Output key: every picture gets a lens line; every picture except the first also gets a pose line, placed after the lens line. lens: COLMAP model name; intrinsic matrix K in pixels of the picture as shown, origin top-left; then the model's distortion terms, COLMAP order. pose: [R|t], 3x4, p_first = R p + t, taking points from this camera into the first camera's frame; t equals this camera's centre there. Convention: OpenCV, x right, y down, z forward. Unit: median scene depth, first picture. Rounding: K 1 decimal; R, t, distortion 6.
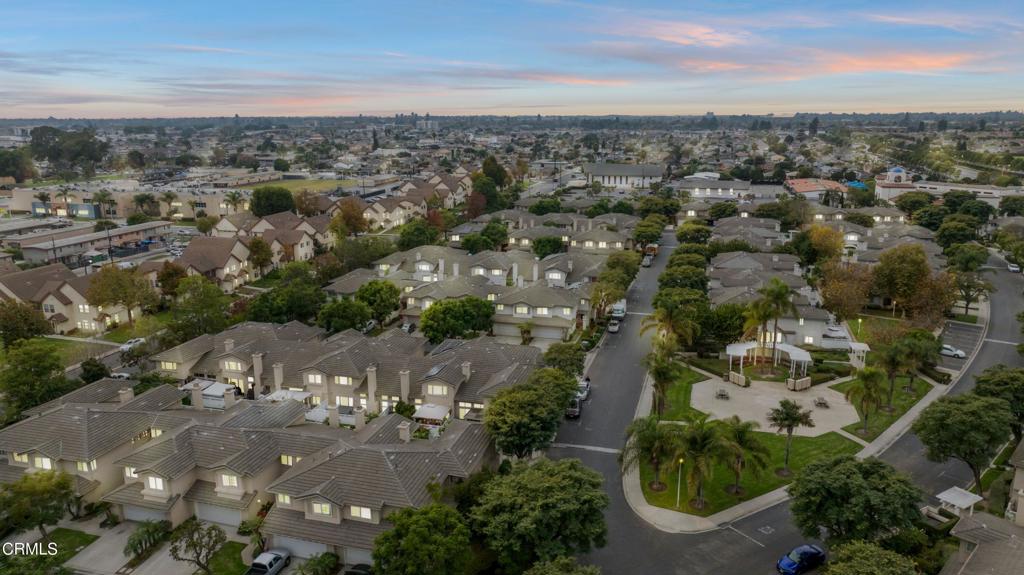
lens RADIAL K [[695.7, 0, 512.0], [0, 695.7, 287.5], [0, 0, 1]] dist [0.001735, 0.000646]
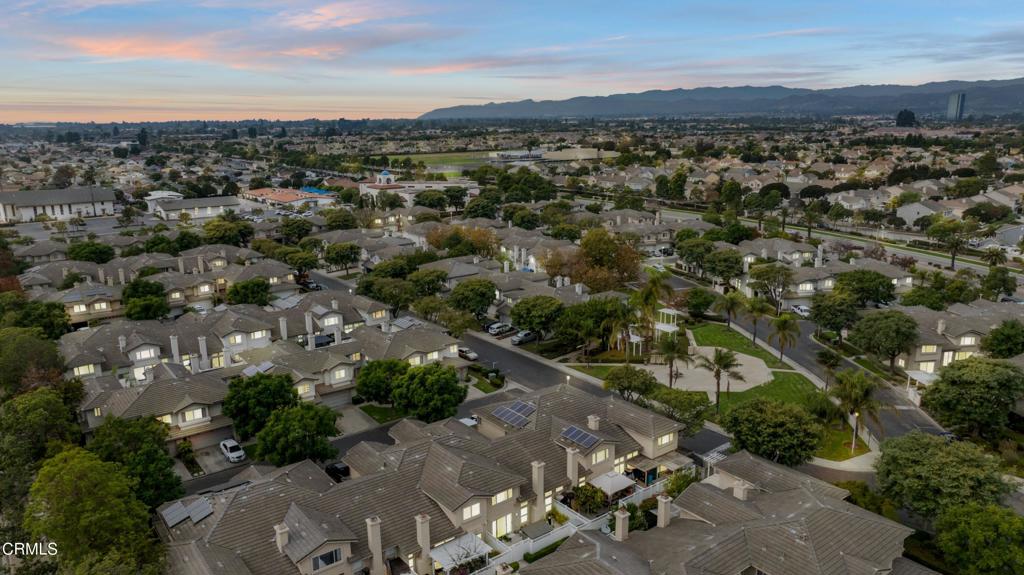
lens RADIAL K [[736.3, 0, 512.0], [0, 736.3, 287.5], [0, 0, 1]] dist [0.001142, 0.000253]
pose [[0.591076, -0.182995, 0.785584, -0.781804], [0.201957, 0.976479, 0.075509, -0.126729], [-0.780924, 0.114023, 0.614131, 0.510362]]
